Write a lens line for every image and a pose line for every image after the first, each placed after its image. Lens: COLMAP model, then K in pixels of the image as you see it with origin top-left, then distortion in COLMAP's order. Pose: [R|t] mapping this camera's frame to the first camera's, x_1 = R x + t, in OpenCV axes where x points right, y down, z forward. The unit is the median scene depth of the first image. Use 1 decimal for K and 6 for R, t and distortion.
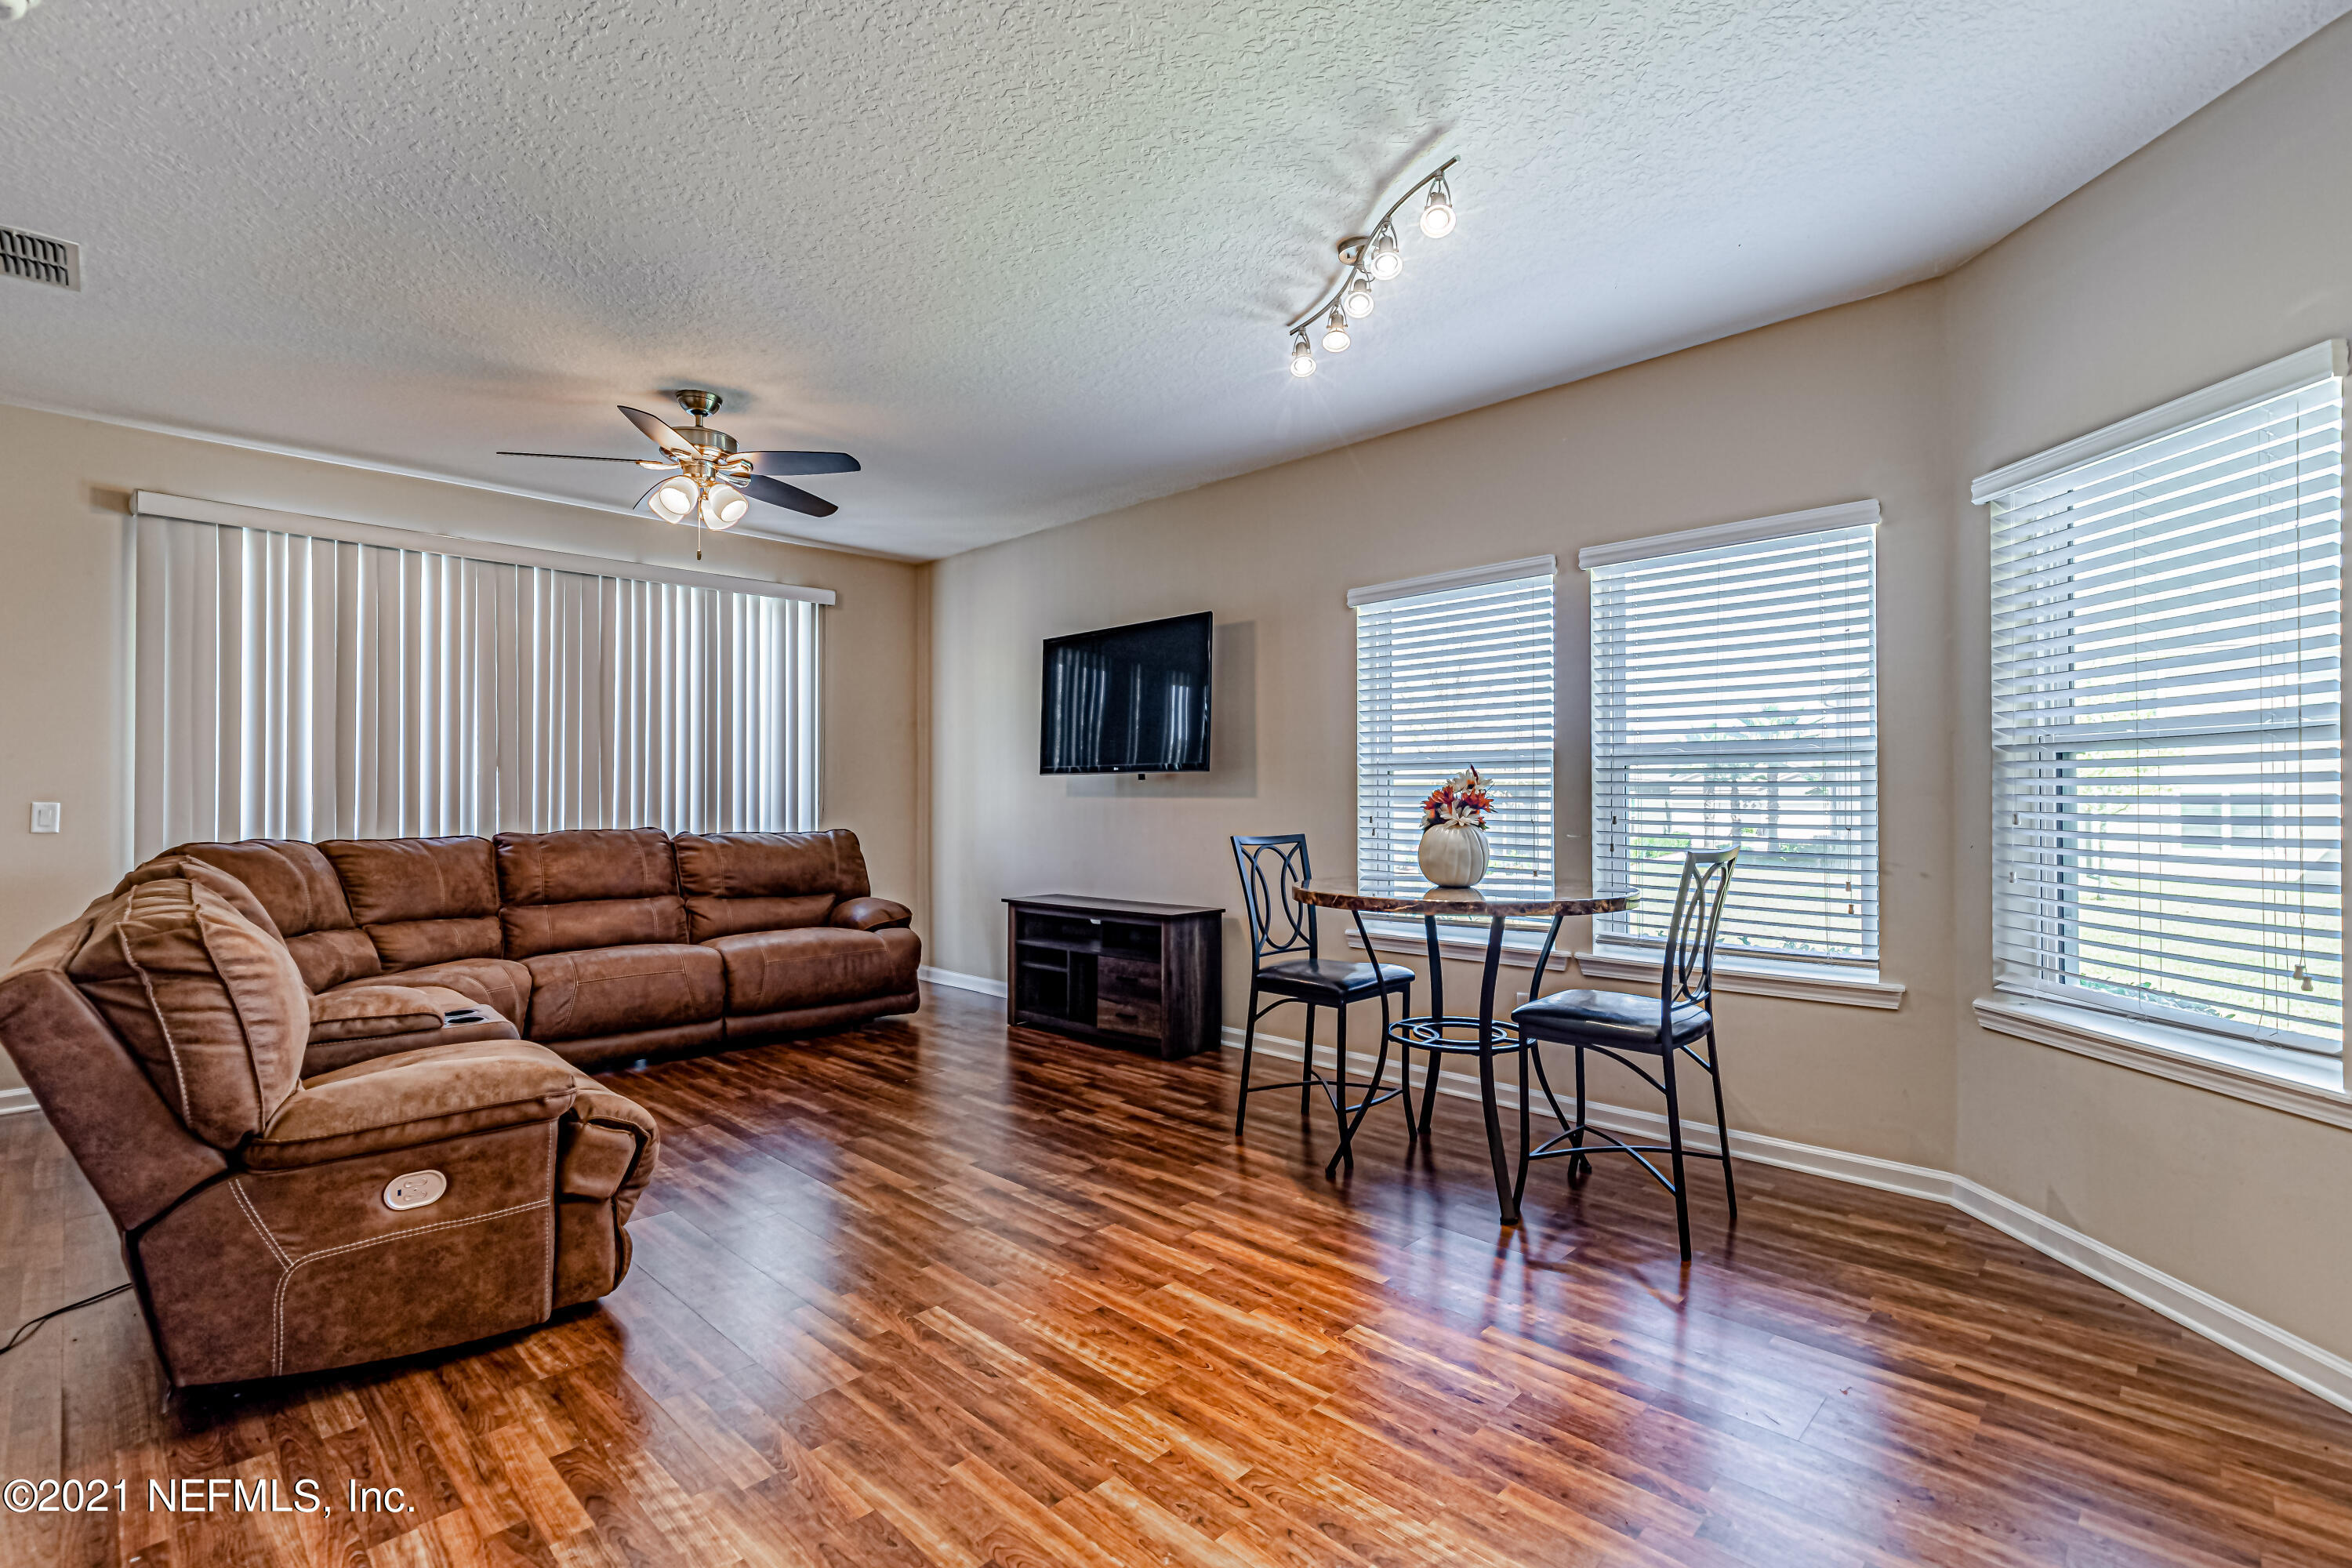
lens RADIAL K [[1058.6, 0, 1183.7], [0, 1058.6, 781.7], [0, 0, 1]] dist [0.006344, -0.001646]
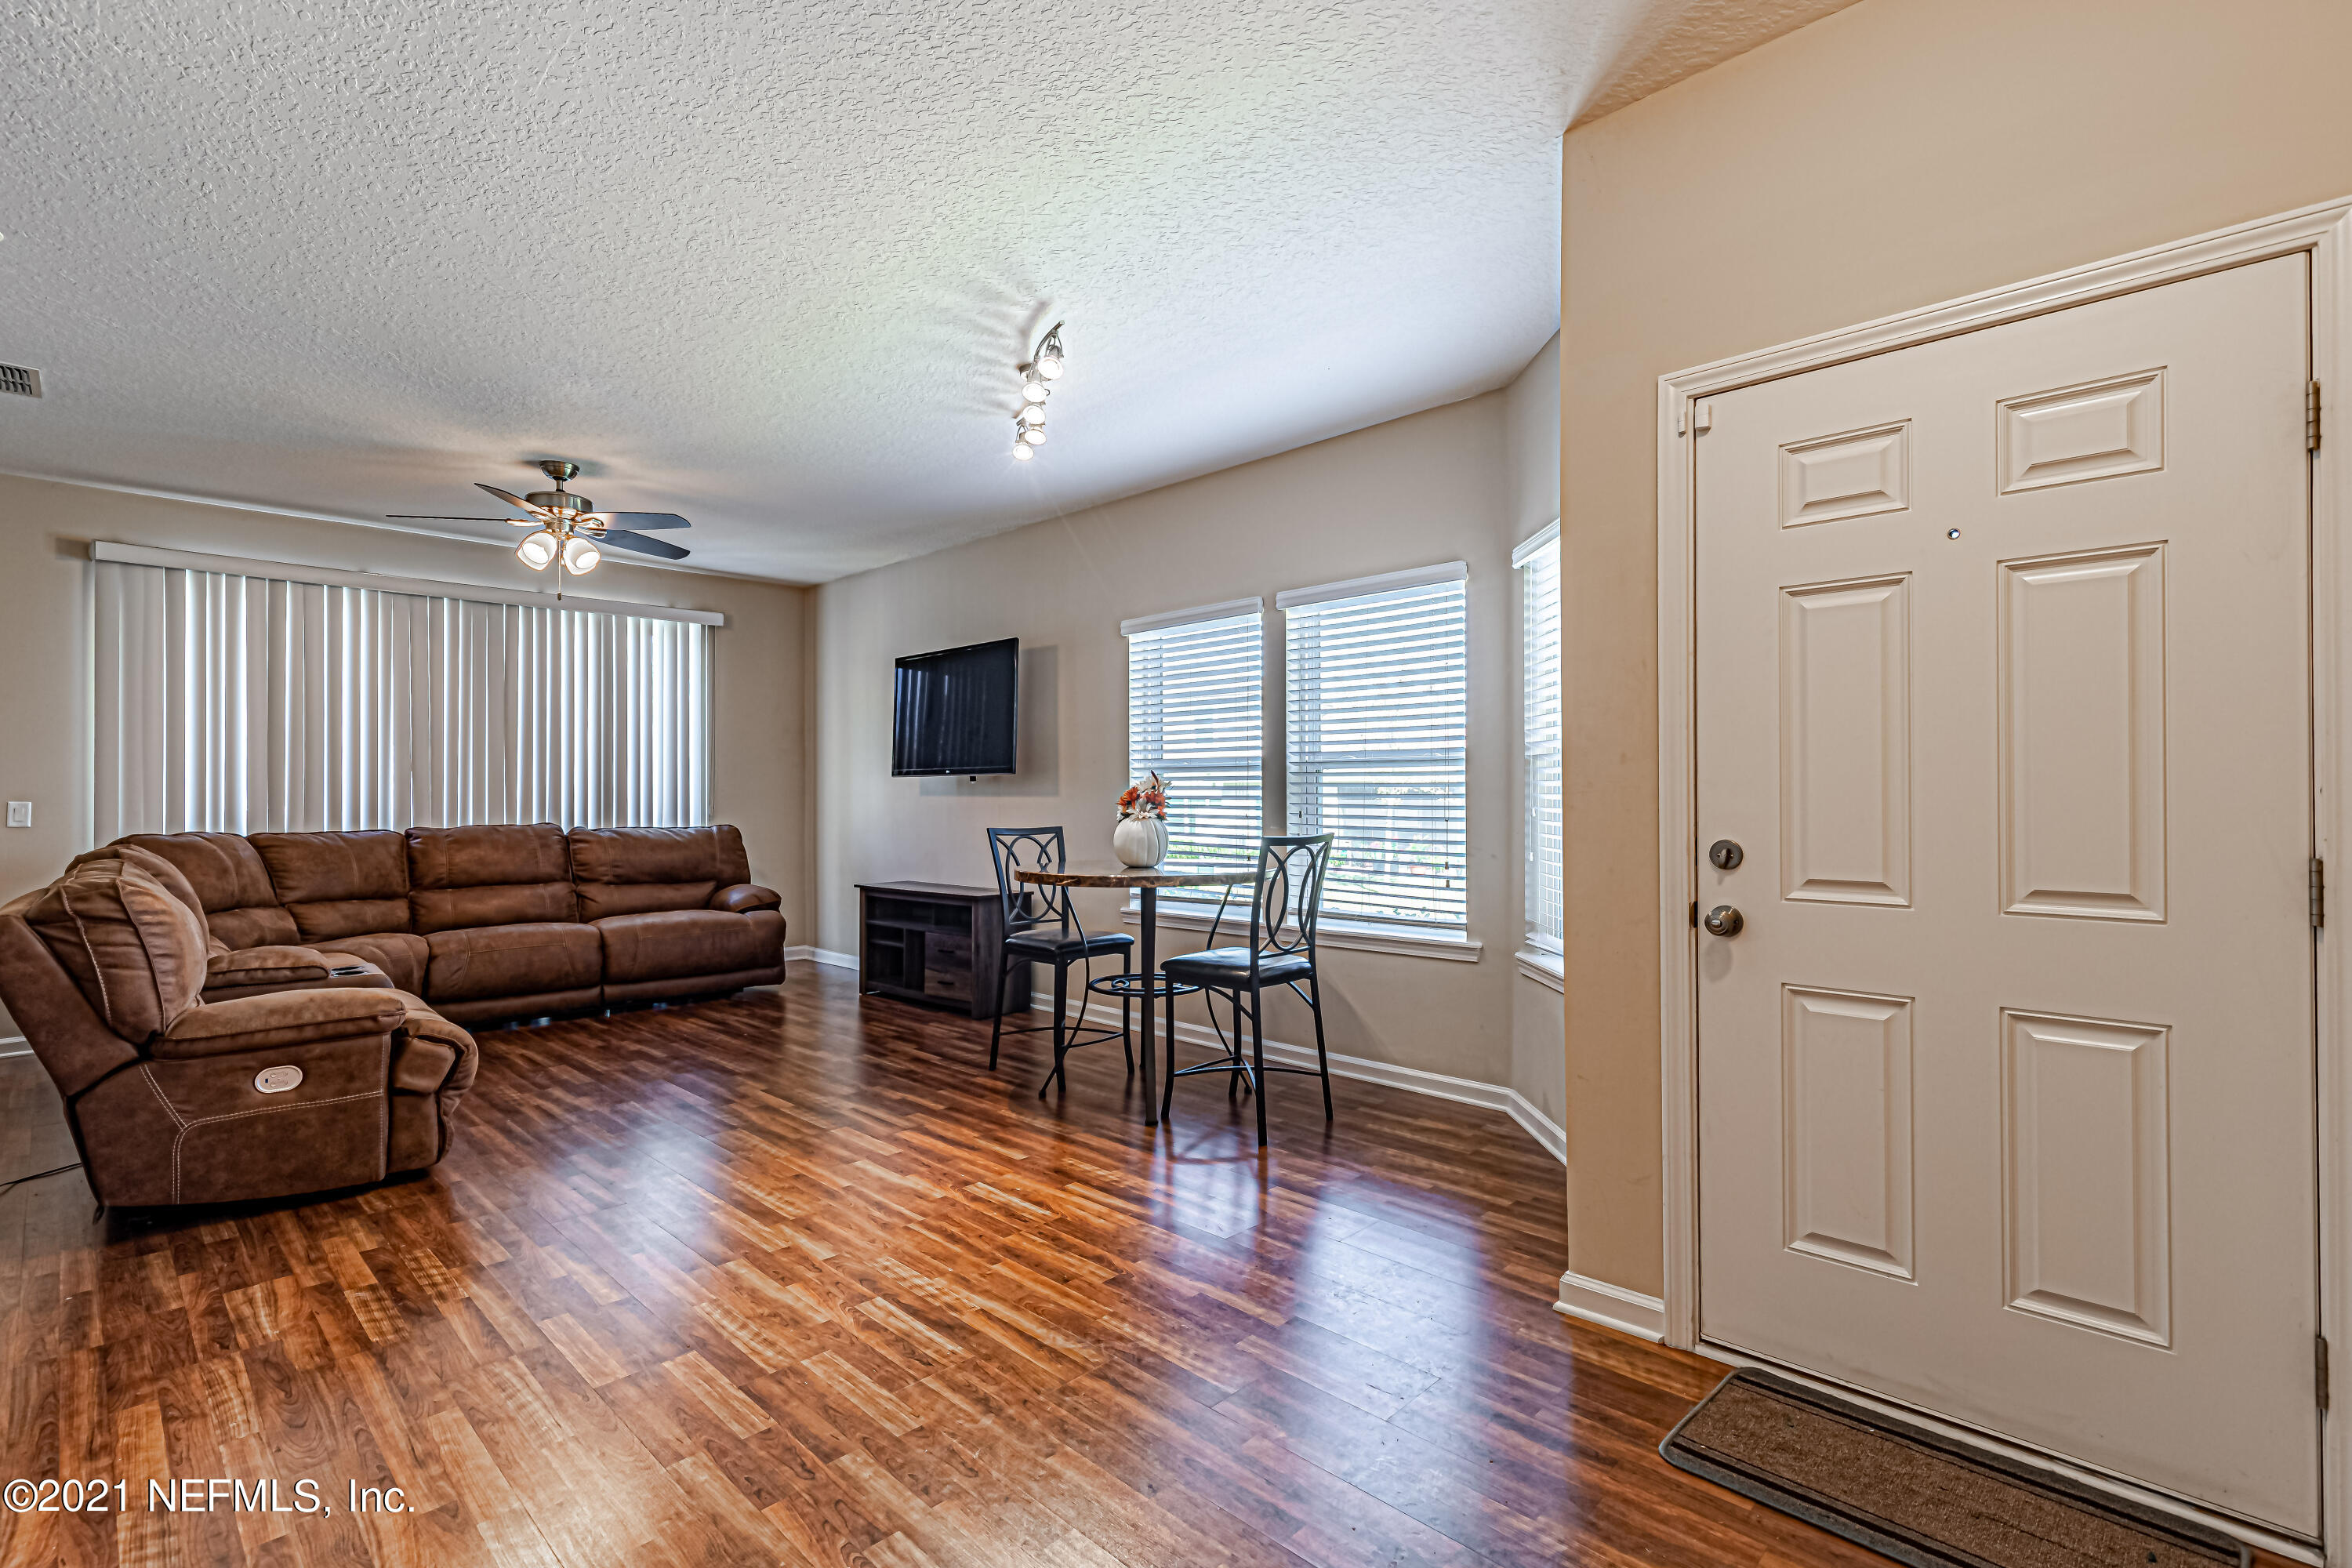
lens RADIAL K [[1058.6, 0, 1174.3], [0, 1058.6, 783.7], [0, 0, 1]] dist [0.006344, -0.001646]
pose [[0.999996, -0.001583, 0.002385, 0.289872], [0.001574, 0.999992, 0.003599, -0.004380], [-0.002391, -0.003595, 0.999991, -0.255704]]
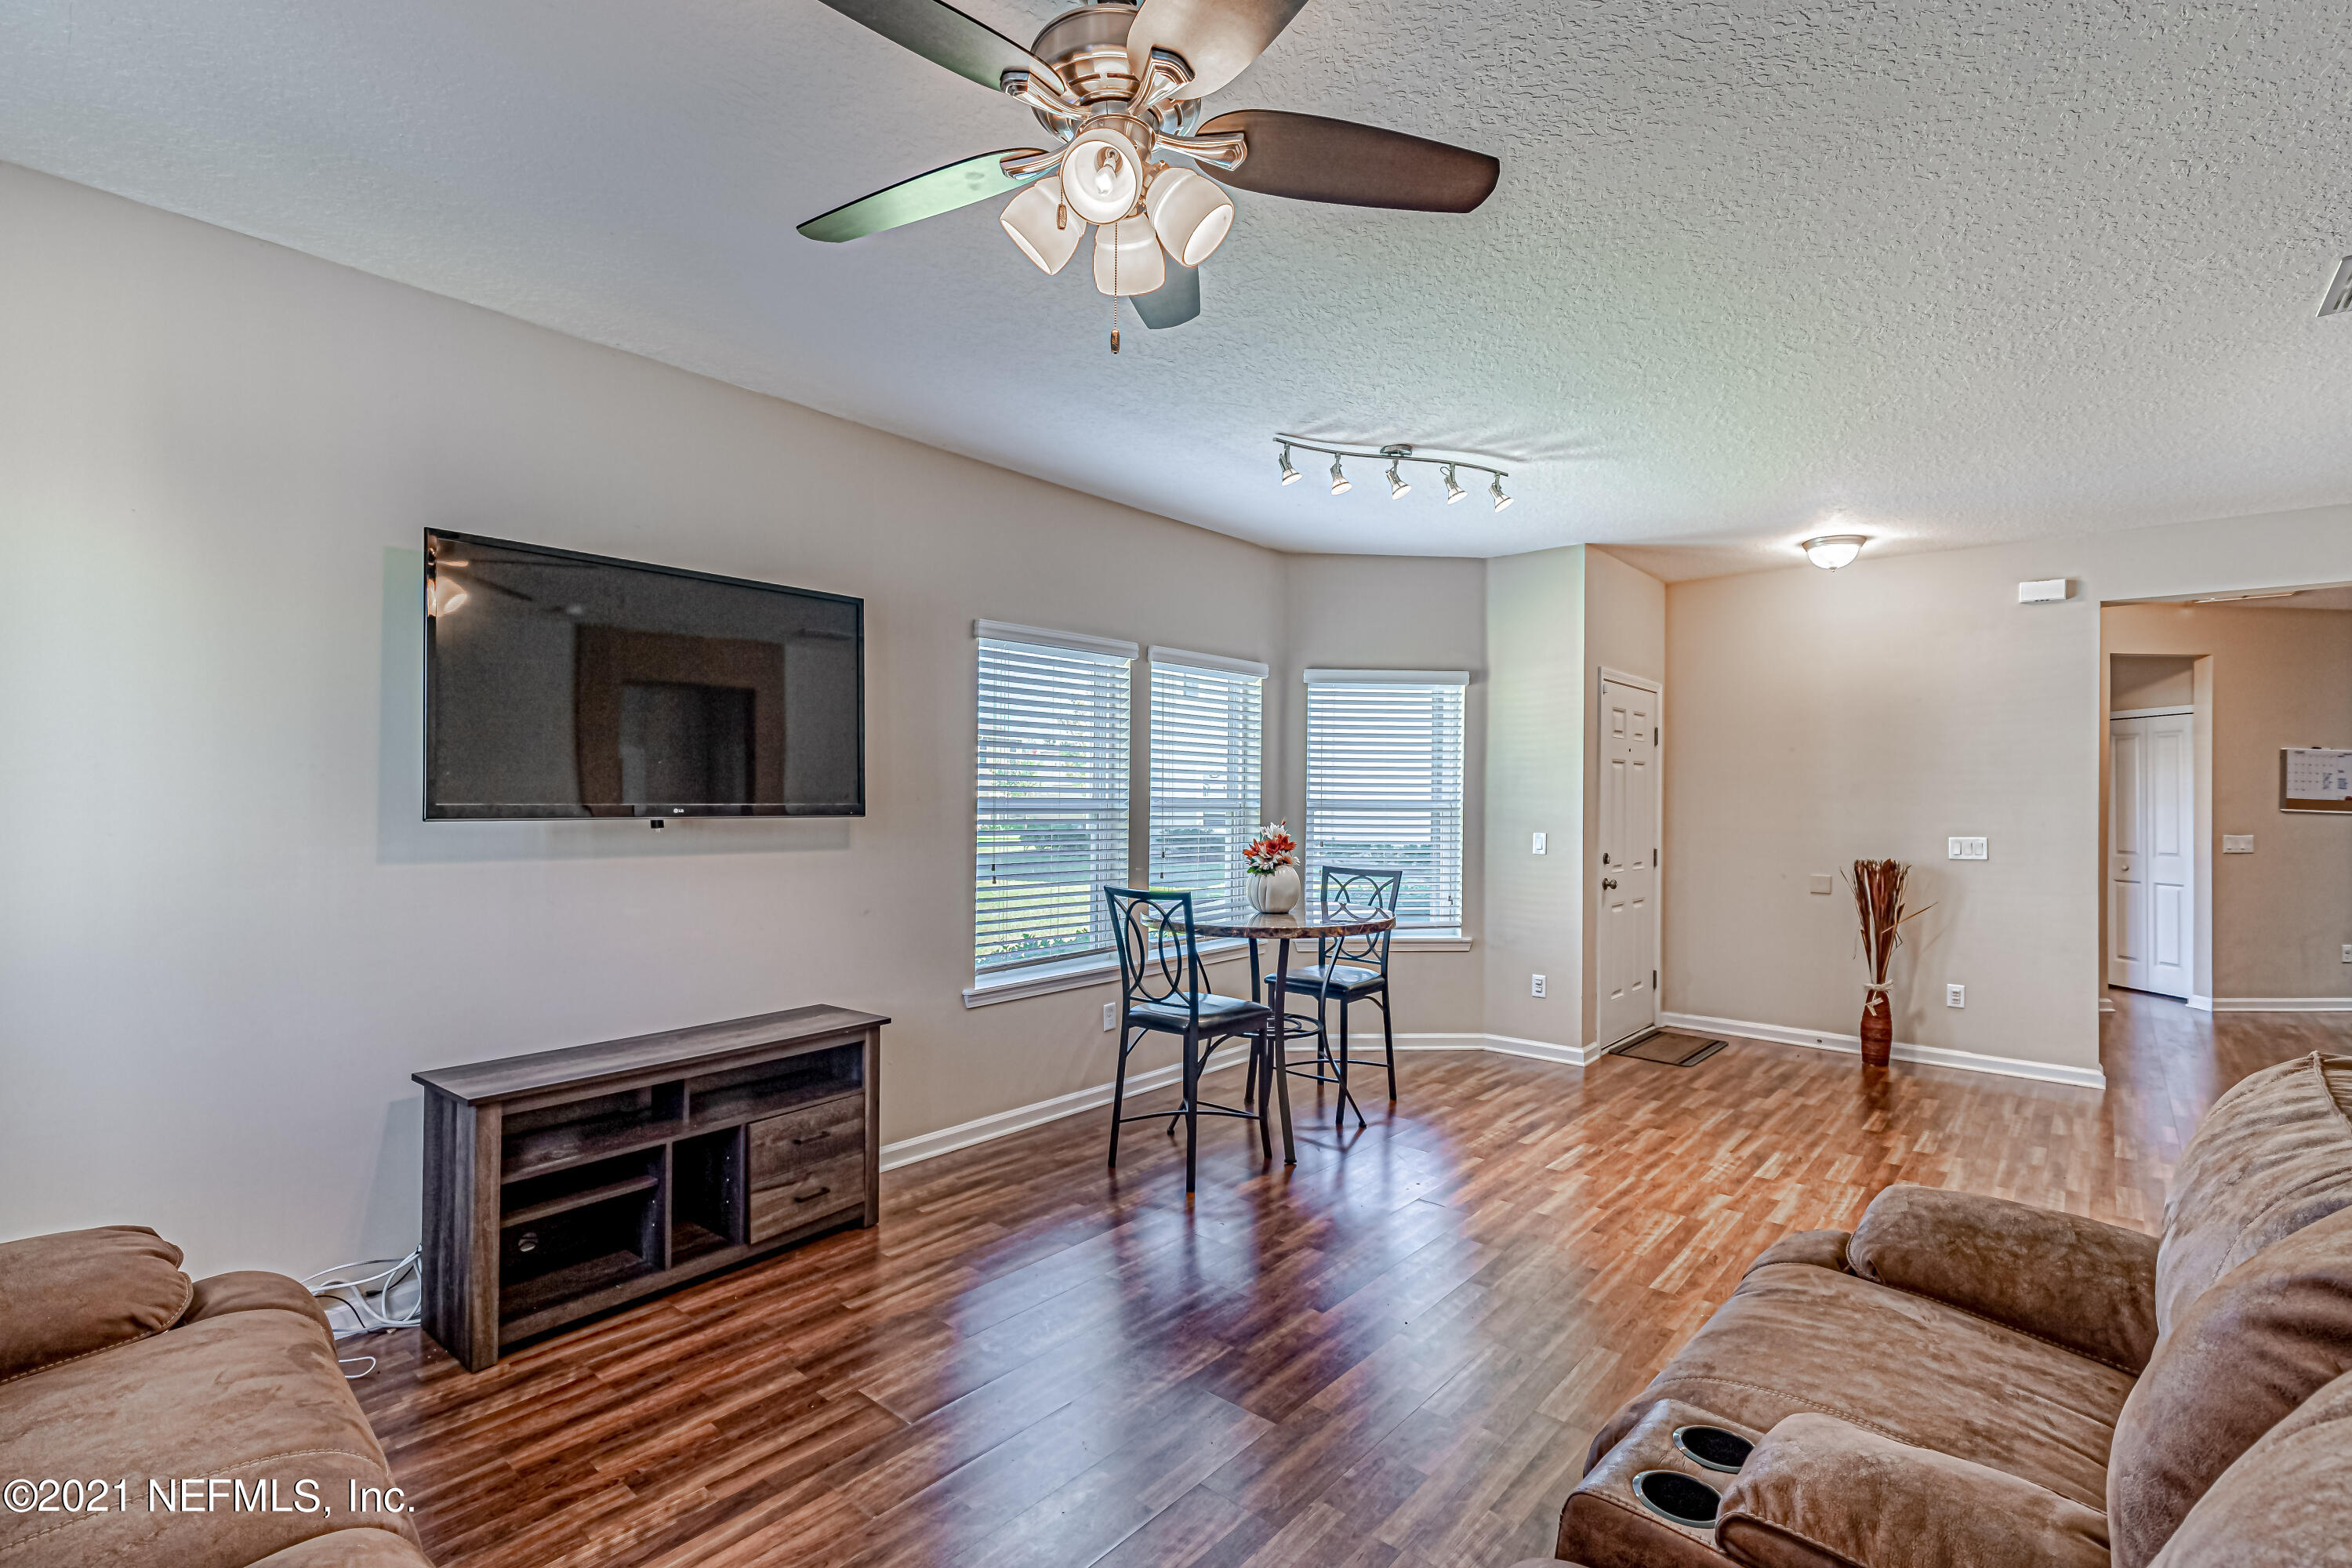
lens RADIAL K [[1058.6, 0, 1185.5], [0, 1058.6, 786.9], [0, 0, 1]] dist [0.006344, -0.001646]
pose [[-0.051440, 0.010373, 0.998622, -1.038476], [-0.019688, 0.999741, -0.011399, -0.038724], [-0.998482, -0.020247, -0.051222, 1.169610]]
